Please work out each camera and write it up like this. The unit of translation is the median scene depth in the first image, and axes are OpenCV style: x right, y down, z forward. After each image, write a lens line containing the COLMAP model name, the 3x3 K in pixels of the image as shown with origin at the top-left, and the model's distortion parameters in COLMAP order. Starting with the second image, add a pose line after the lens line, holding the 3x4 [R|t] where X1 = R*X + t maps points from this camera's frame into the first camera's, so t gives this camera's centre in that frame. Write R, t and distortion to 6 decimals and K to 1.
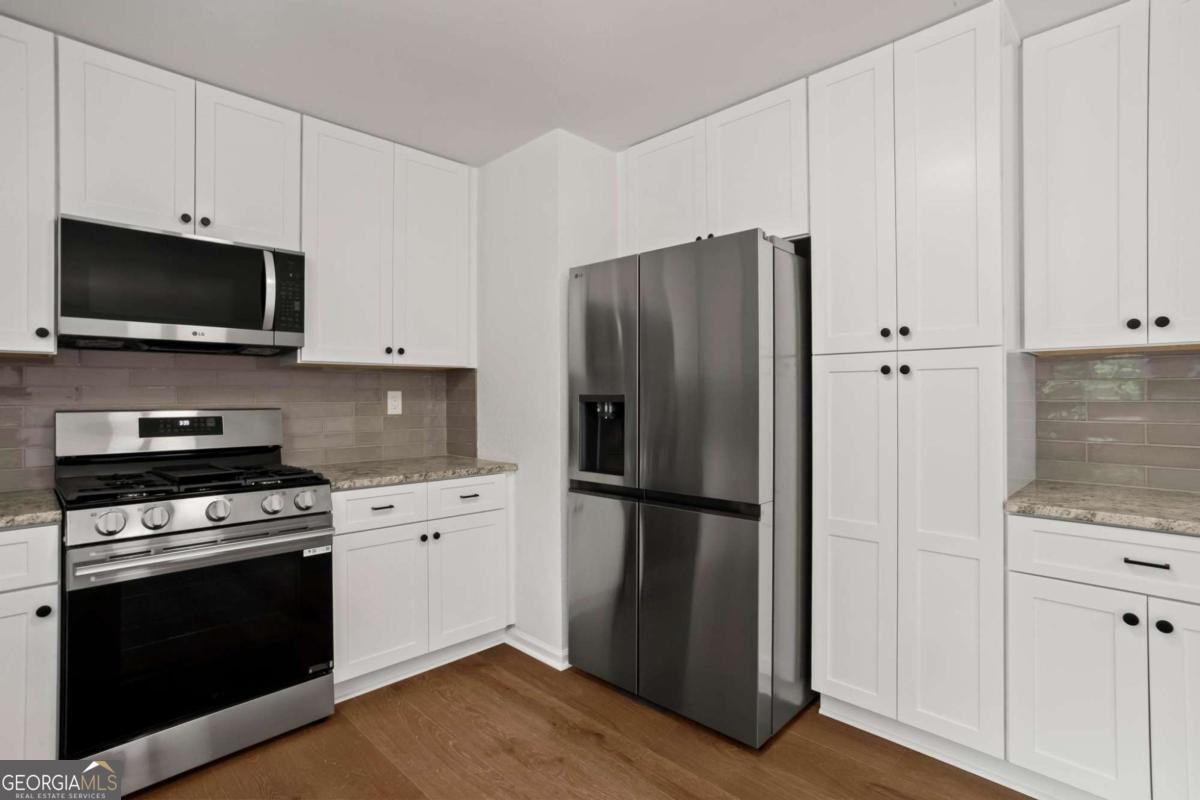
lens RADIAL K [[583.0, 0, 595.2], [0, 583.0, 394.0], [0, 0, 1]] dist [-0.012199, 0.002551]
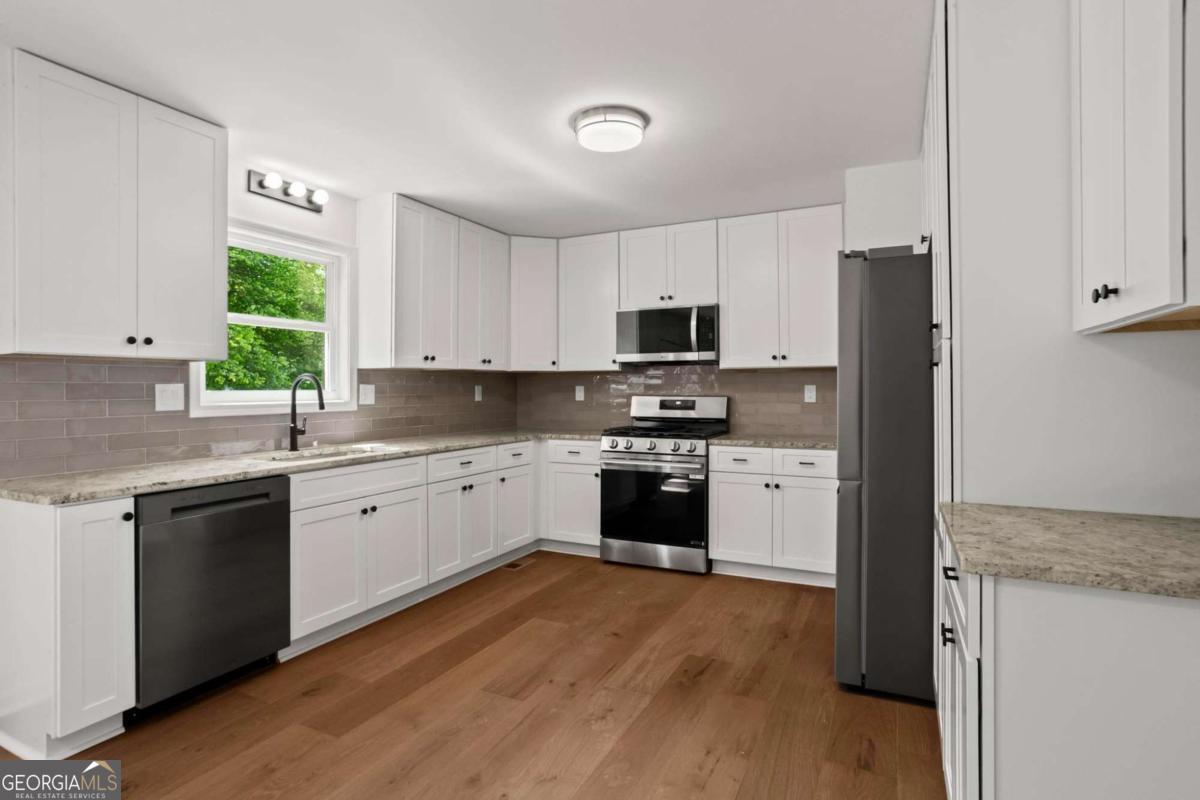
lens RADIAL K [[626.7, 0, 594.3], [0, 626.7, 378.9], [0, 0, 1]] dist [-0.028857, 0.005508]
pose [[0.314907, -0.013077, -0.949033, 1.163918], [0.004796, 0.999914, -0.012187, -0.005256], [0.949111, -0.000714, 0.314942, 0.098540]]
